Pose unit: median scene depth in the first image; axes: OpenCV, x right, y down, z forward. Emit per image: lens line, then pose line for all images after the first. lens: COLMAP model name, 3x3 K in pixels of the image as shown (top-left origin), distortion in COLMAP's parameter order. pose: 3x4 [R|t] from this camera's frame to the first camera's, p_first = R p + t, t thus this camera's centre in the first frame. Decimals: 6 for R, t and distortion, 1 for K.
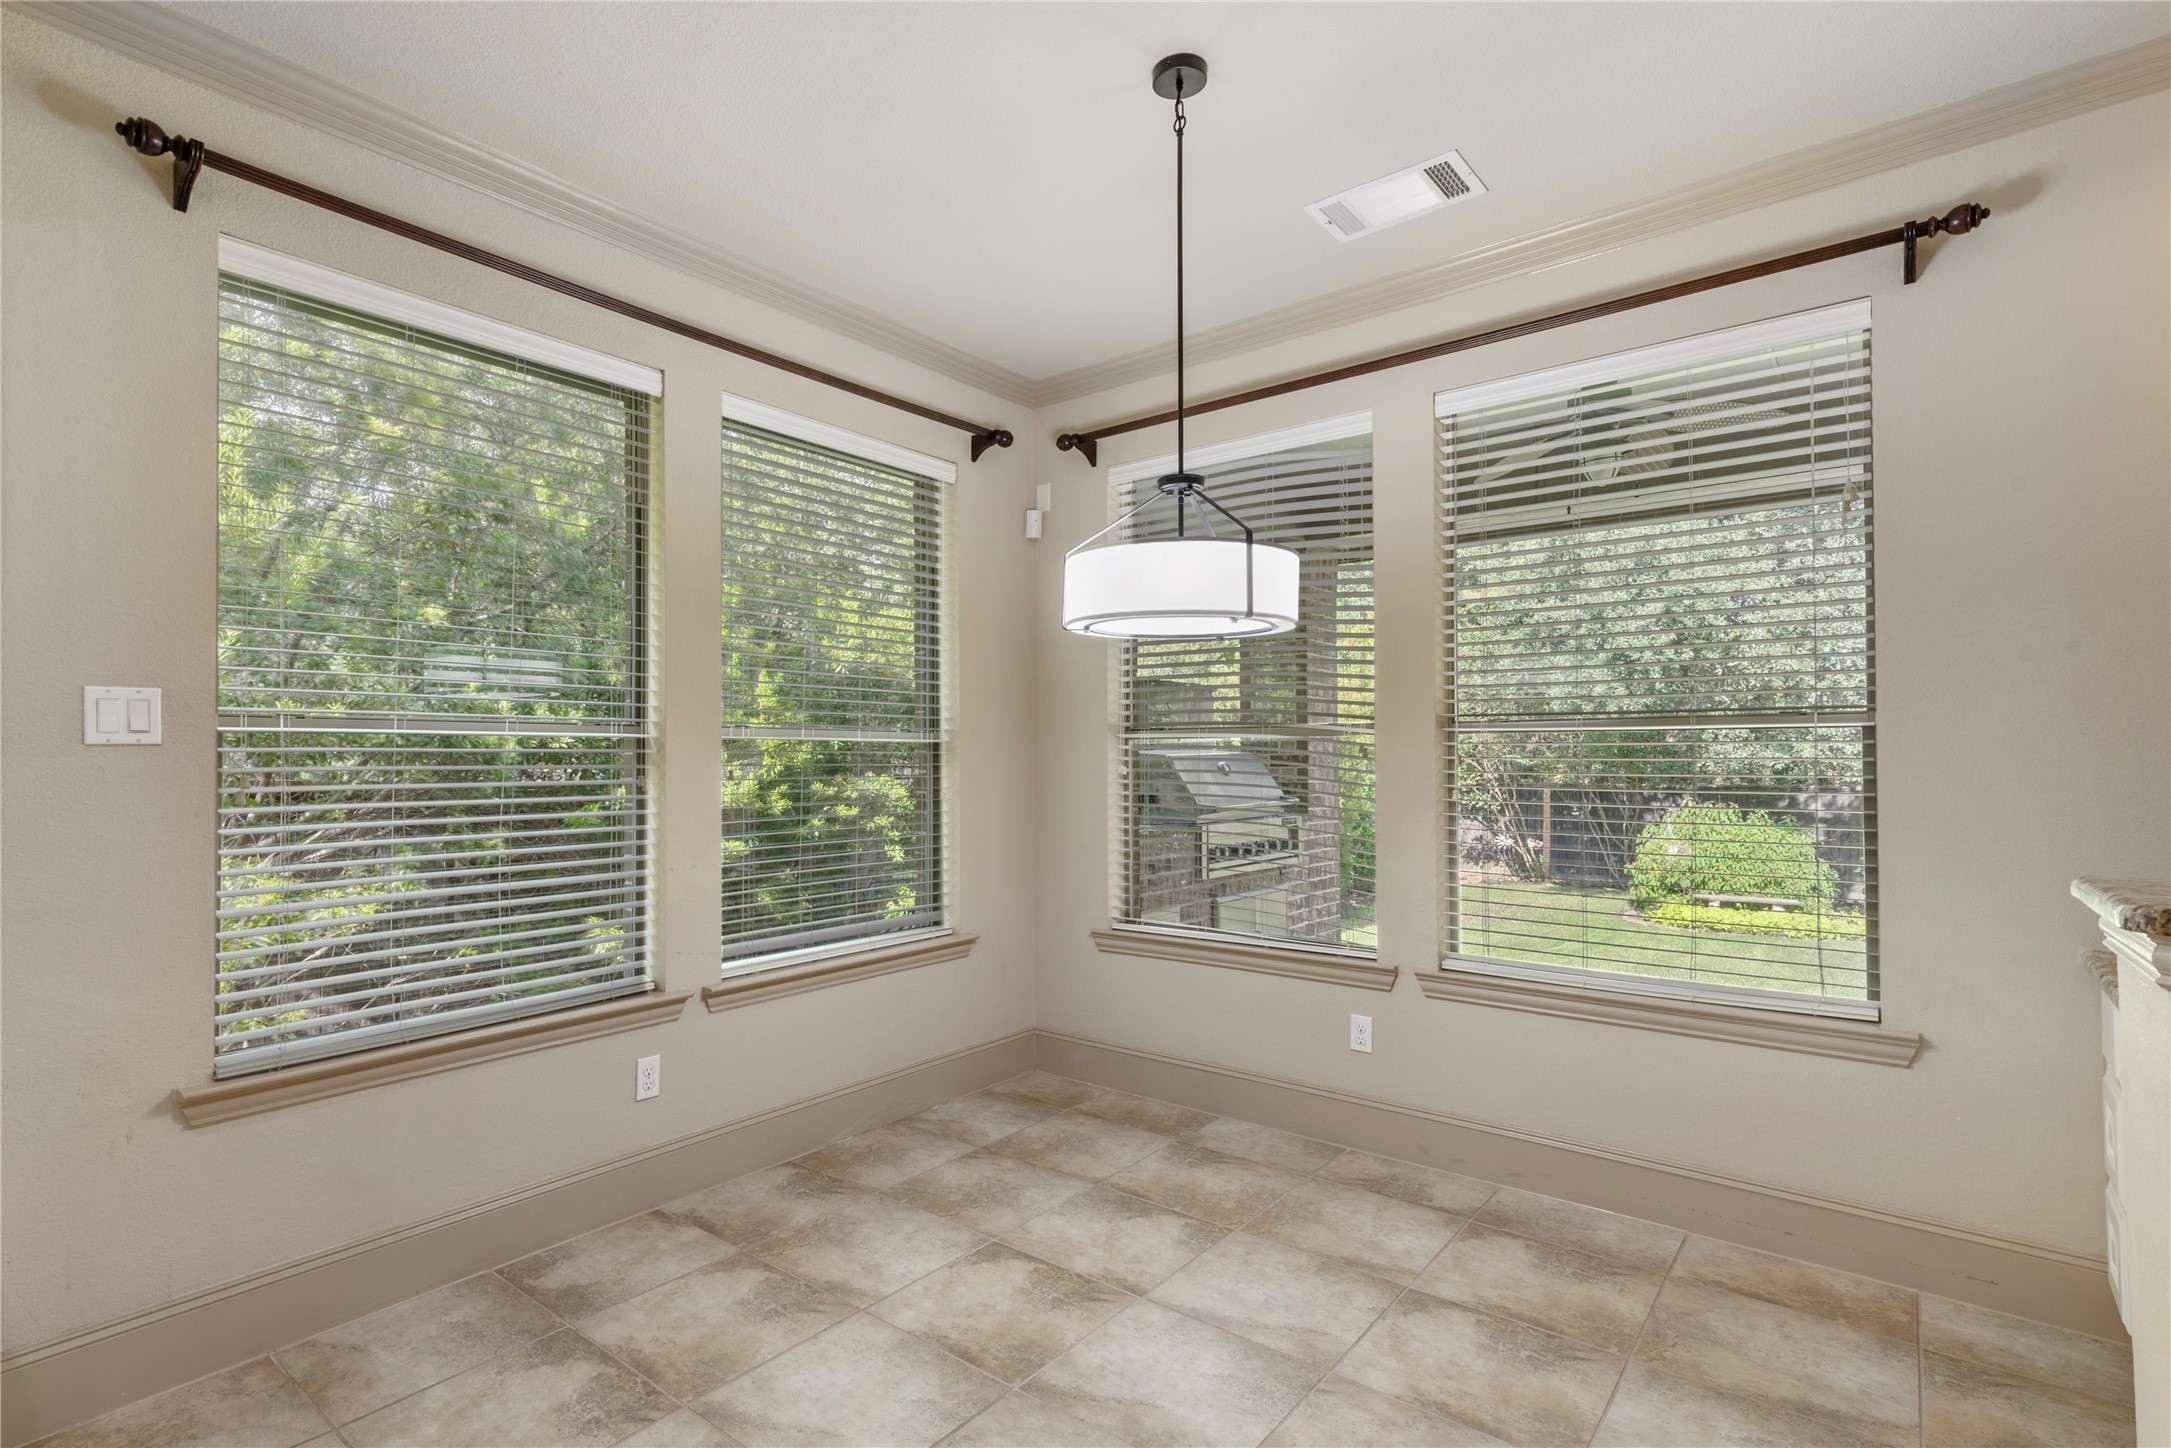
lens RADIAL K [[1050.1, 0, 1038.9], [0, 1050.1, 752.5], [0, 0, 1]] dist [0.017647, 0.000097]
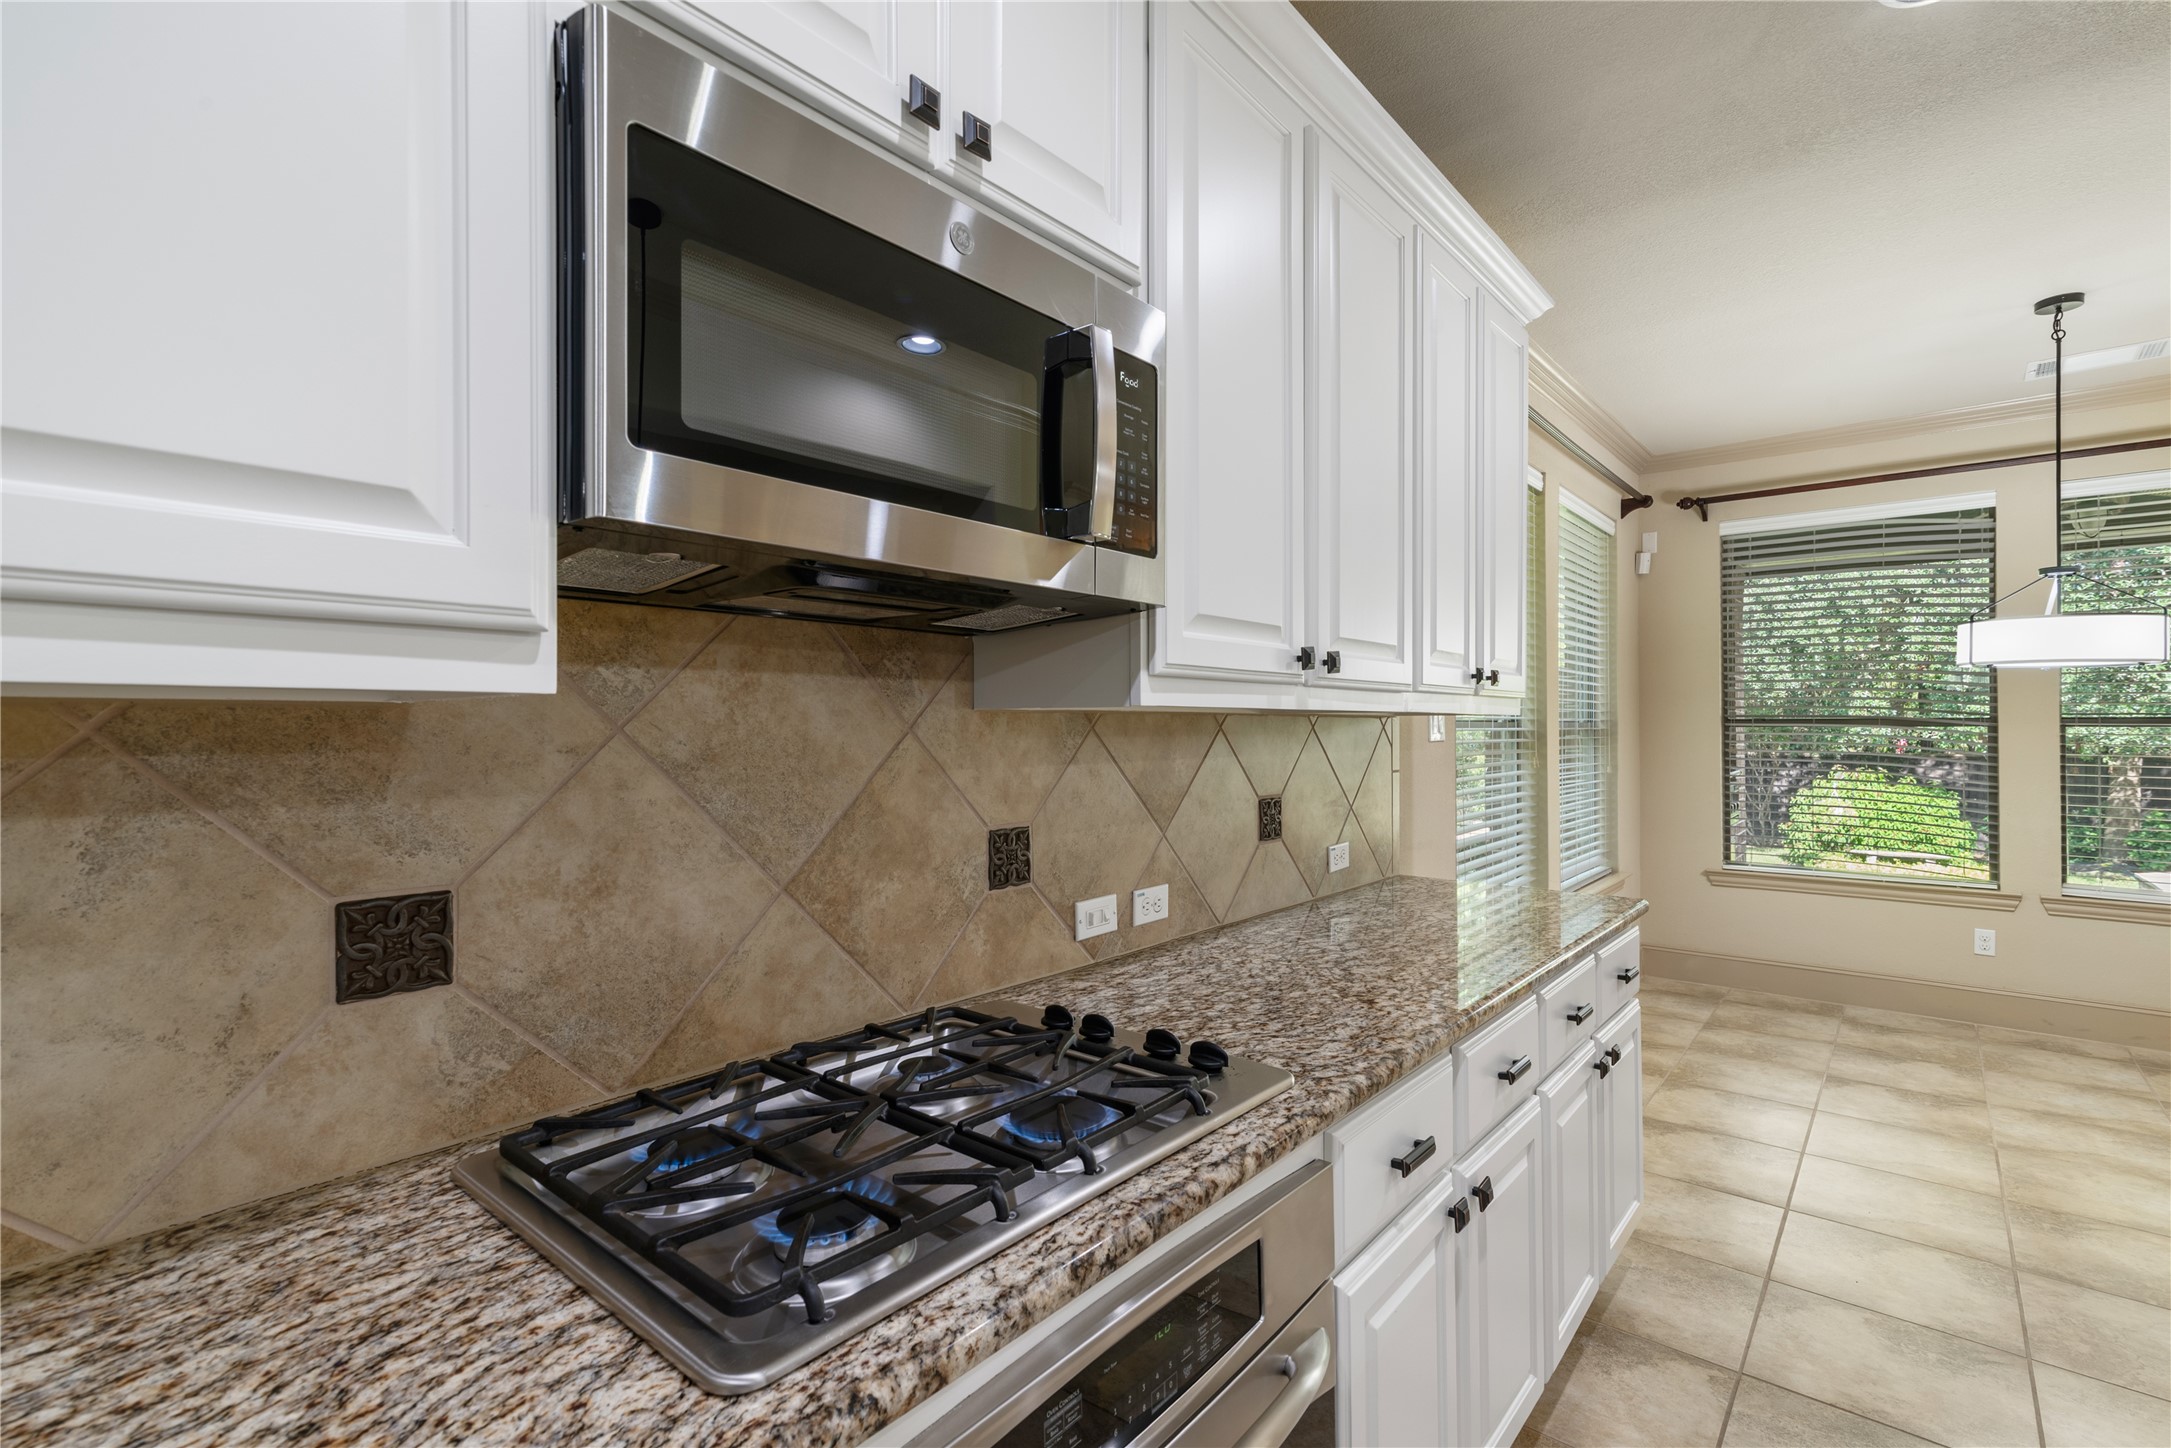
lens RADIAL K [[984.1, 0, 1102.1], [0, 984.1, 729.7], [0, 0, 1]] dist [0.011300, -0.000171]
pose [[0.999995, -0.001053, -0.002961, -0.694137], [0.001078, 0.999962, 0.008612, -0.020126], [0.002952, -0.008615, 0.999959, -0.251664]]
